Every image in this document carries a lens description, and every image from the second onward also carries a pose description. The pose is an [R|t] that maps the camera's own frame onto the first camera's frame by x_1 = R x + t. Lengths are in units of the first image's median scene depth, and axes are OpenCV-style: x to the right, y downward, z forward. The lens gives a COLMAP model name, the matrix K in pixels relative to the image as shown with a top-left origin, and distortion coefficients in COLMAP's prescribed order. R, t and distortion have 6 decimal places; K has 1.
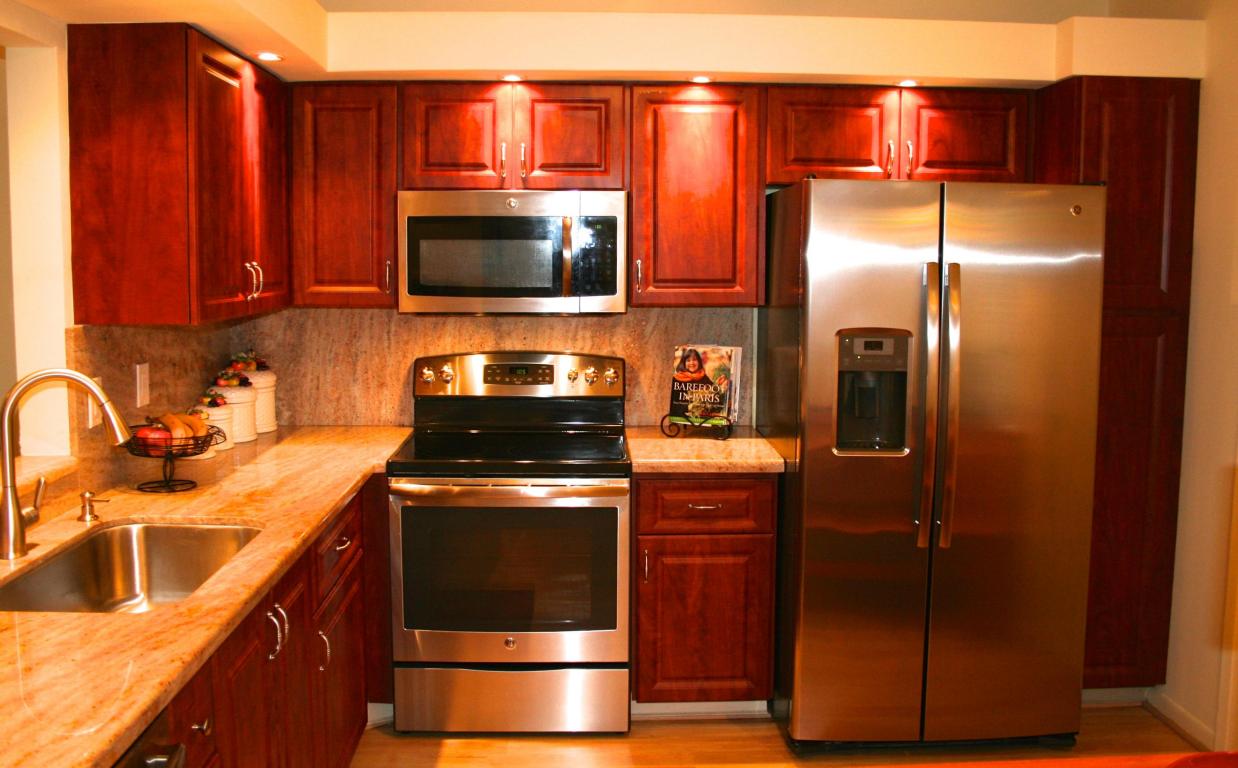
lens RADIAL K [[1078.8, 0, 621.1], [0, 1078.8, 357.0], [0, 0, 1]] dist [-0.114429, 0.024641]
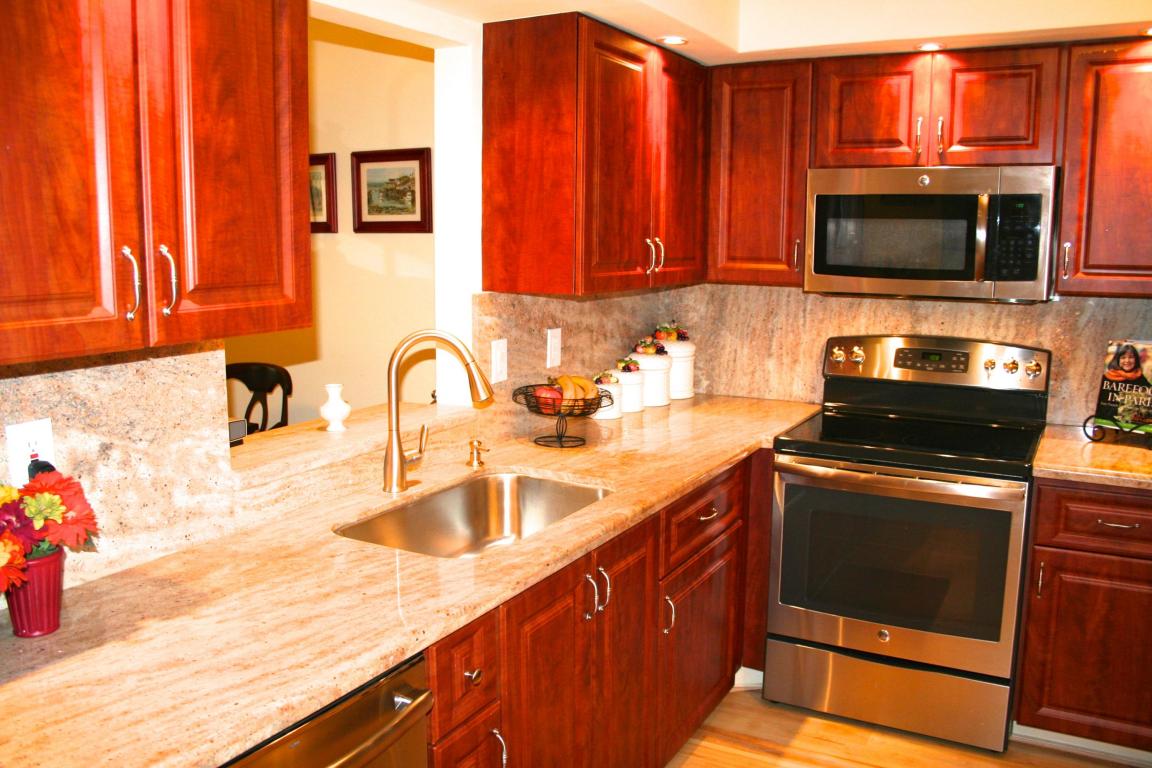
lens RADIAL K [[979.0, 0, 576.0], [0, 979.0, 384.0], [0, 0, 1]] dist [-0.158068, 0.127825]
pose [[0.854497, 0.077546, -0.513635, 0.083183], [-0.049289, 0.996437, 0.068438, -0.006273], [0.517112, -0.033164, 0.855275, 0.112466]]
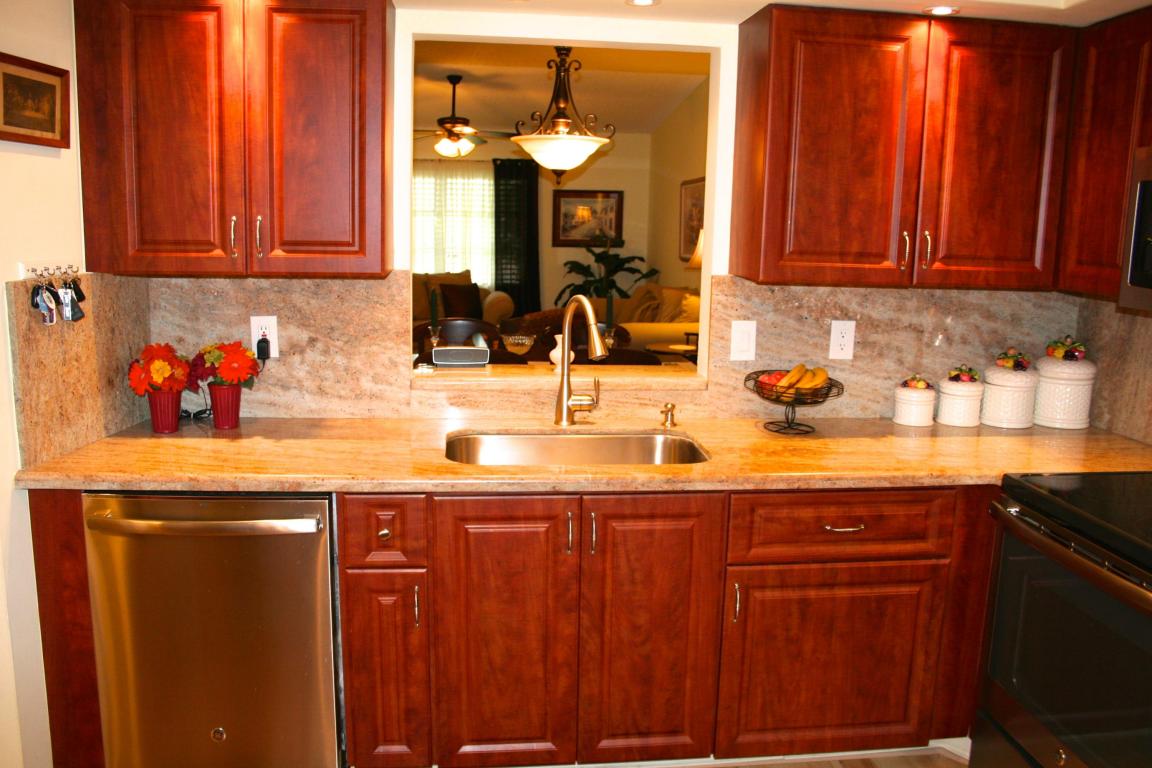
lens RADIAL K [[979.0, 0, 576.0], [0, 979.0, 384.0], [0, 0, 1]] dist [-0.158068, 0.127825]
pose [[0.061982, 0.166839, -0.984034, 0.449177], [-0.118448, 0.980192, 0.158727, -0.047574], [0.991024, 0.106718, 0.080516, 0.558715]]
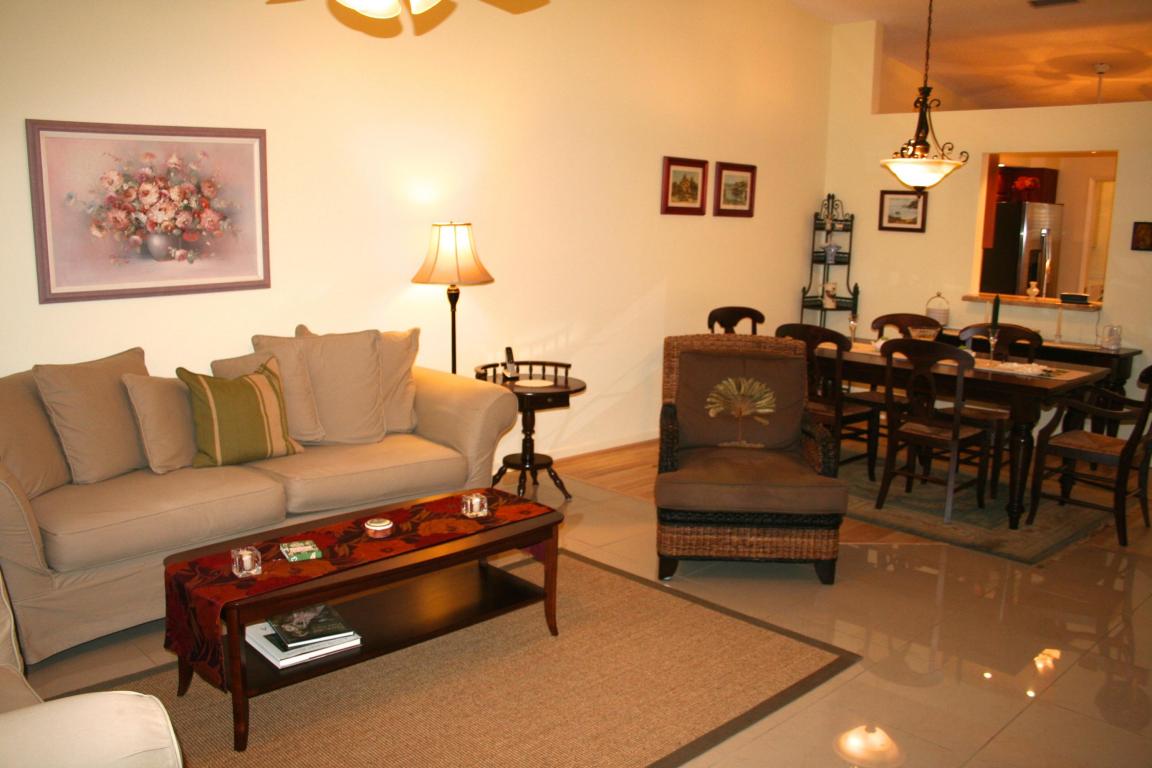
lens RADIAL K [[979.0, 0, 576.0], [0, 979.0, 384.0], [0, 0, 1]] dist [-0.158068, 0.127825]
pose [[0.741781, -0.103549, 0.662600, -2.406604], [0.048610, 0.993711, 0.100875, 0.019855], [-0.668878, -0.042618, 0.742149, -0.196179]]
